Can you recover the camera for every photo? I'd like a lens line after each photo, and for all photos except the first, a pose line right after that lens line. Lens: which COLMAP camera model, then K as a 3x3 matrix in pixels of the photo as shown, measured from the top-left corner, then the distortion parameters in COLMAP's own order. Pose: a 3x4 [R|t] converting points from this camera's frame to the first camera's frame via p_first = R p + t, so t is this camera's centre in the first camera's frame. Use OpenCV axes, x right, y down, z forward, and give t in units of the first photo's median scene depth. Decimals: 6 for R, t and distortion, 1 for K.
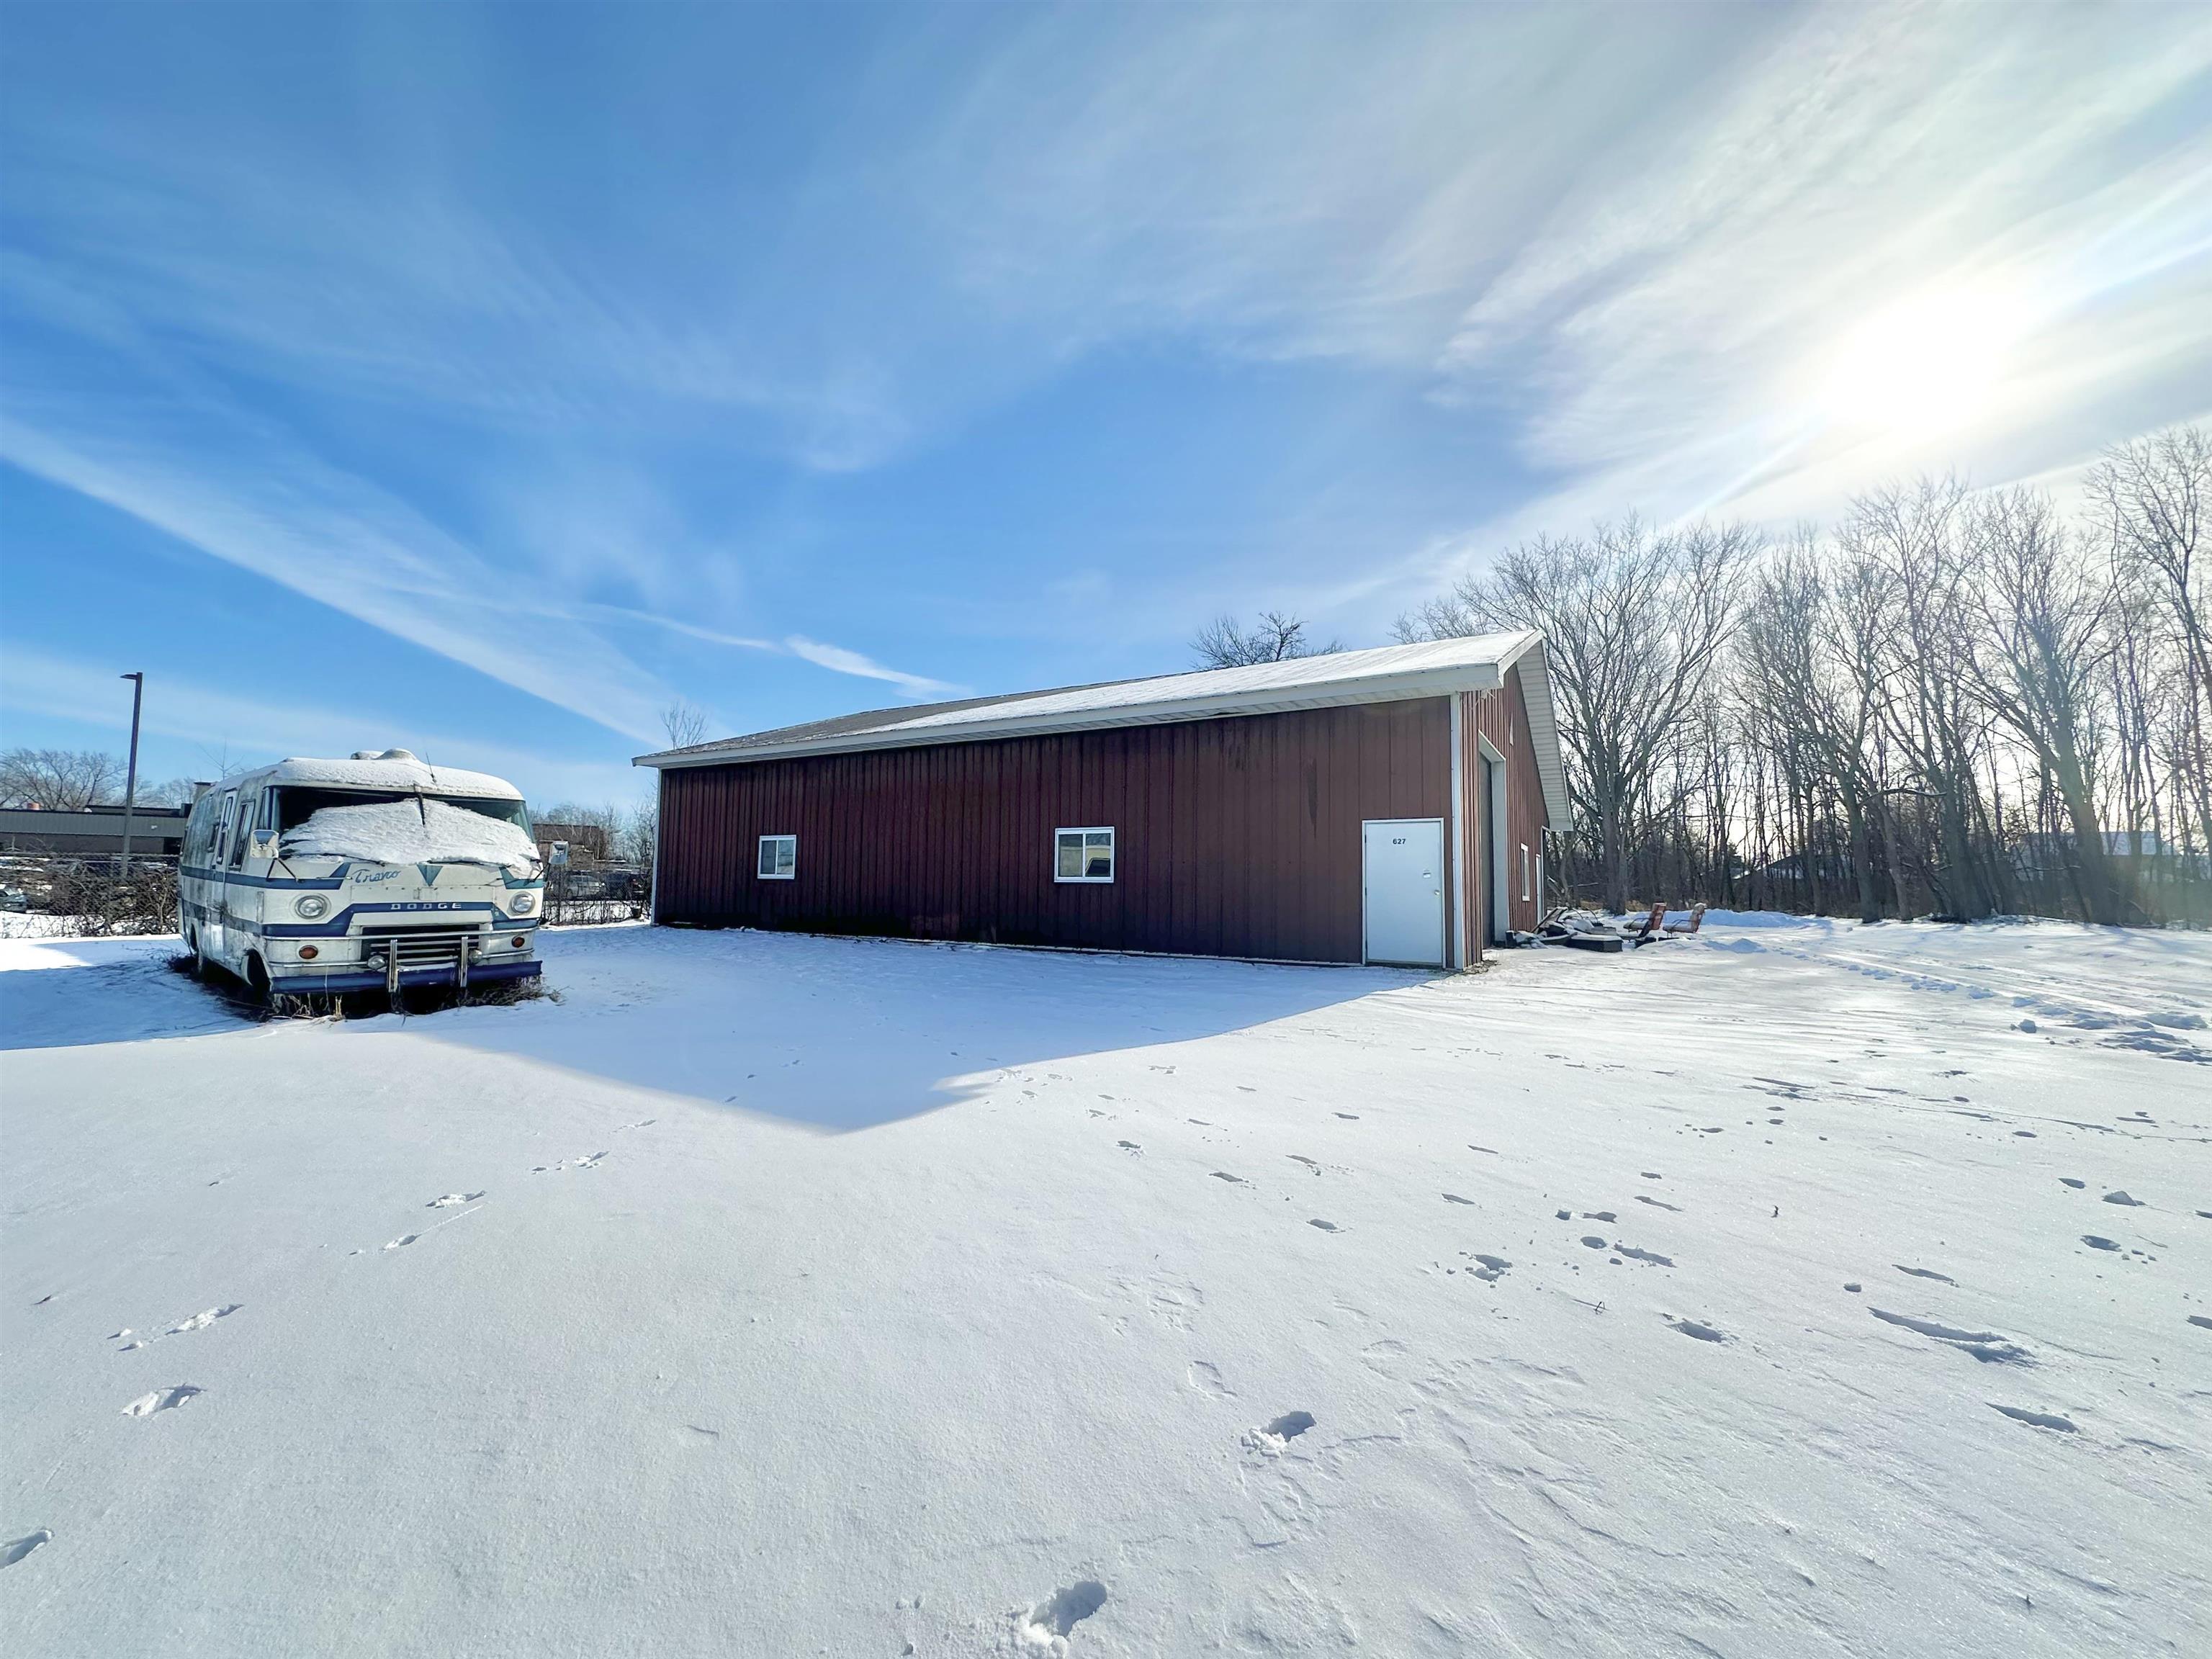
lens RADIAL K [[861.4, 0, 1120.7], [0, 861.4, 836.9], [0, 0, 1]] dist [-0.007221, 0.001995]
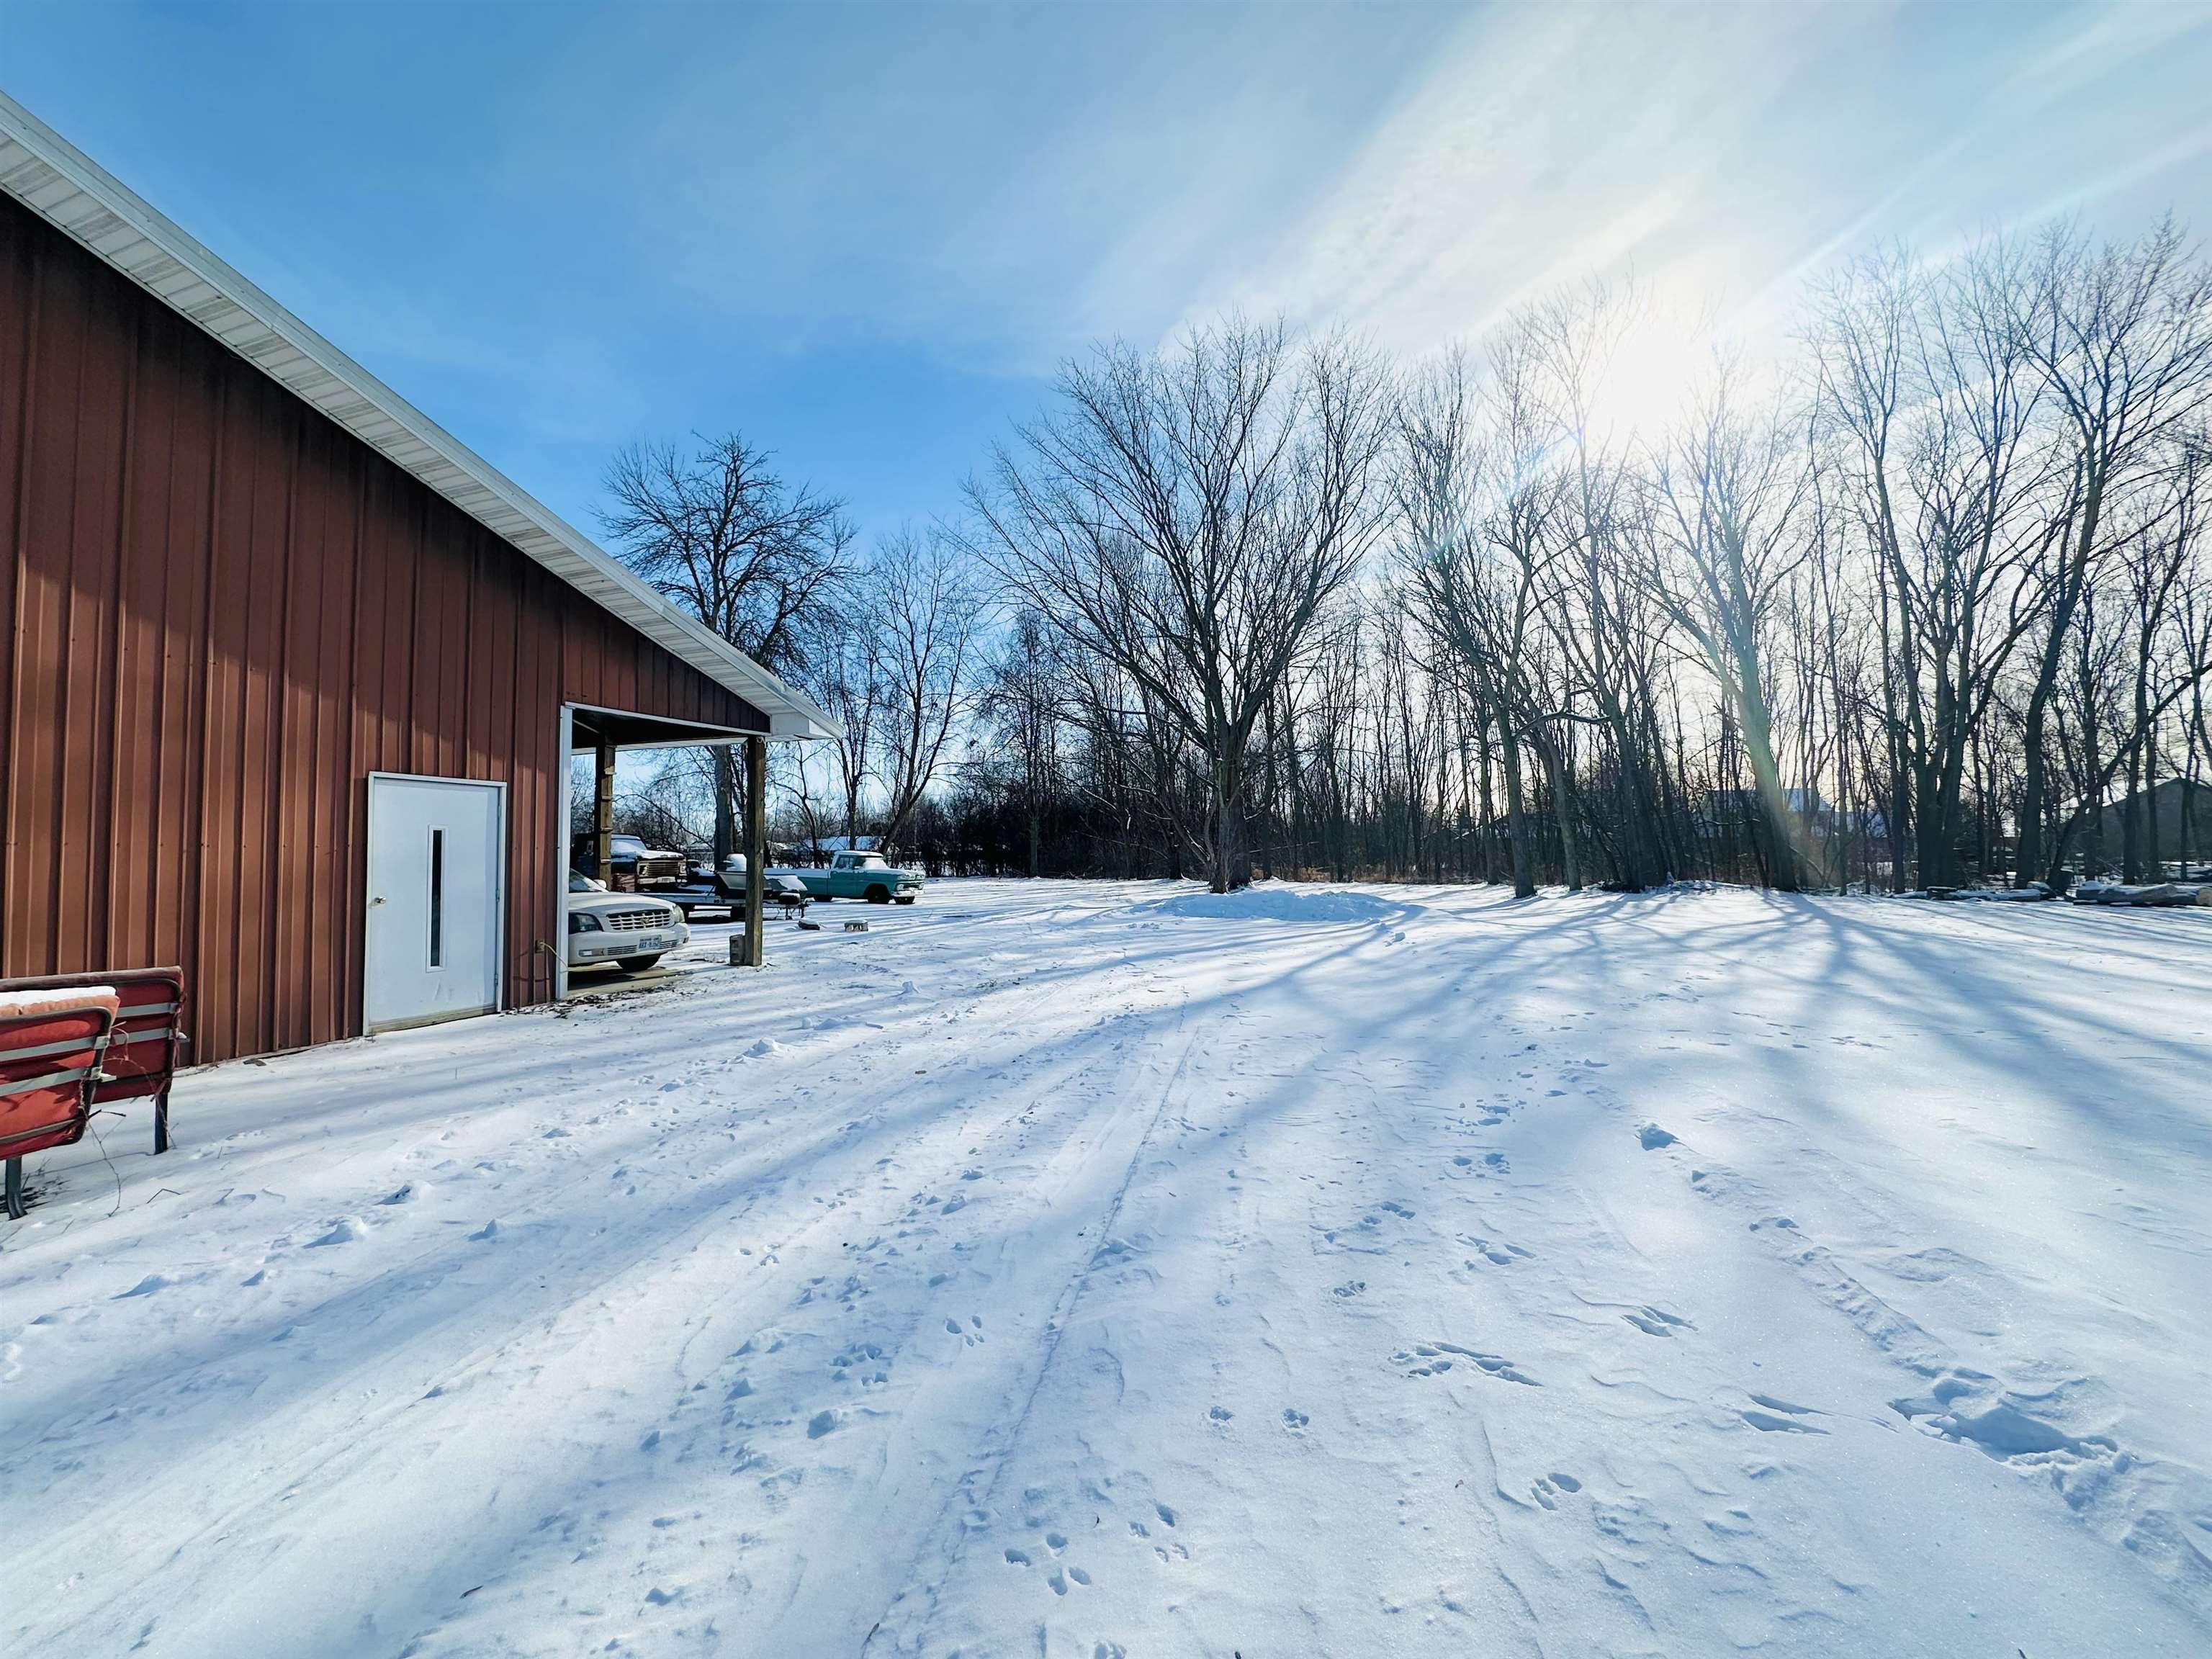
lens RADIAL K [[861.4, 0, 1096.6], [0, 861.4, 846.6], [0, 0, 1]] dist [-0.007221, 0.001995]
pose [[0.981586, -0.016810, 0.190277, 0.360989], [0.007903, 0.998841, 0.047475, 0.016821], [-0.190855, -0.045097, 0.980582, 0.333093]]
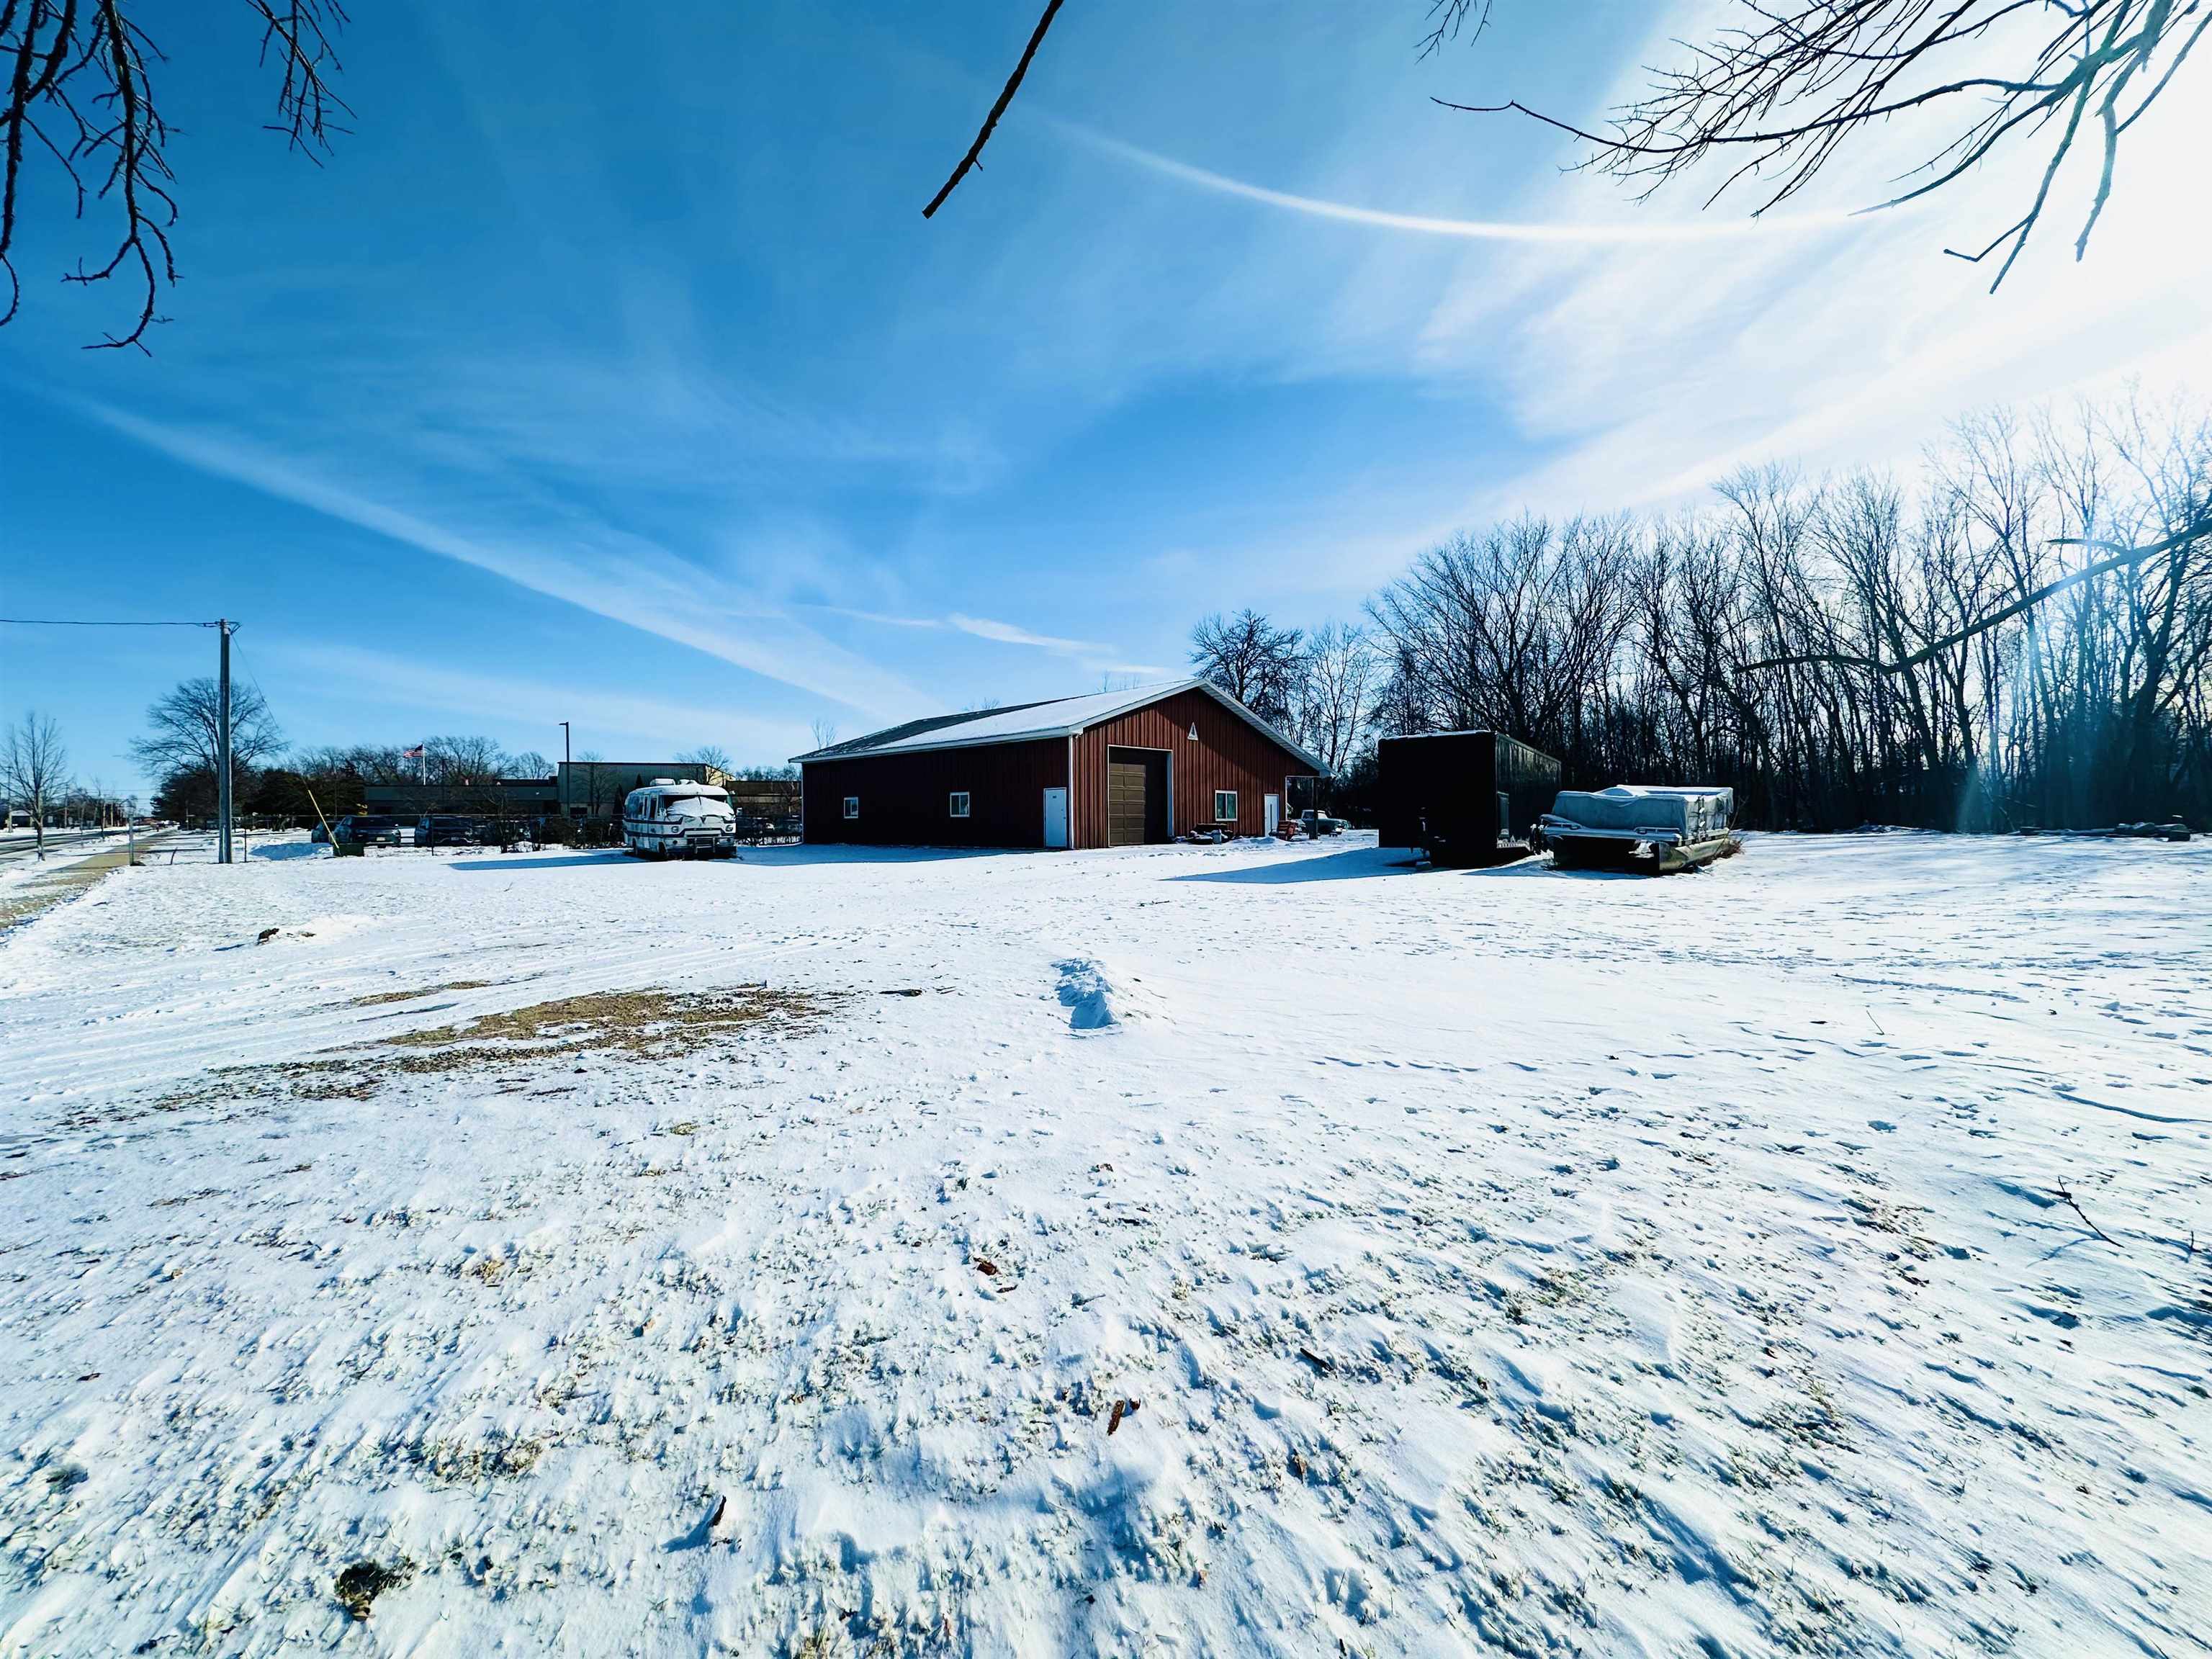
lens RADIAL K [[861.4, 0, 1114.9], [0, 861.4, 829.1], [0, 0, 1]] dist [-0.007221, 0.001995]
pose [[0.973972, -0.018822, -0.225884, 0.308568], [0.033547, 0.997541, 0.061528, -0.014586], [0.224171, -0.067505, 0.972209, -0.387386]]
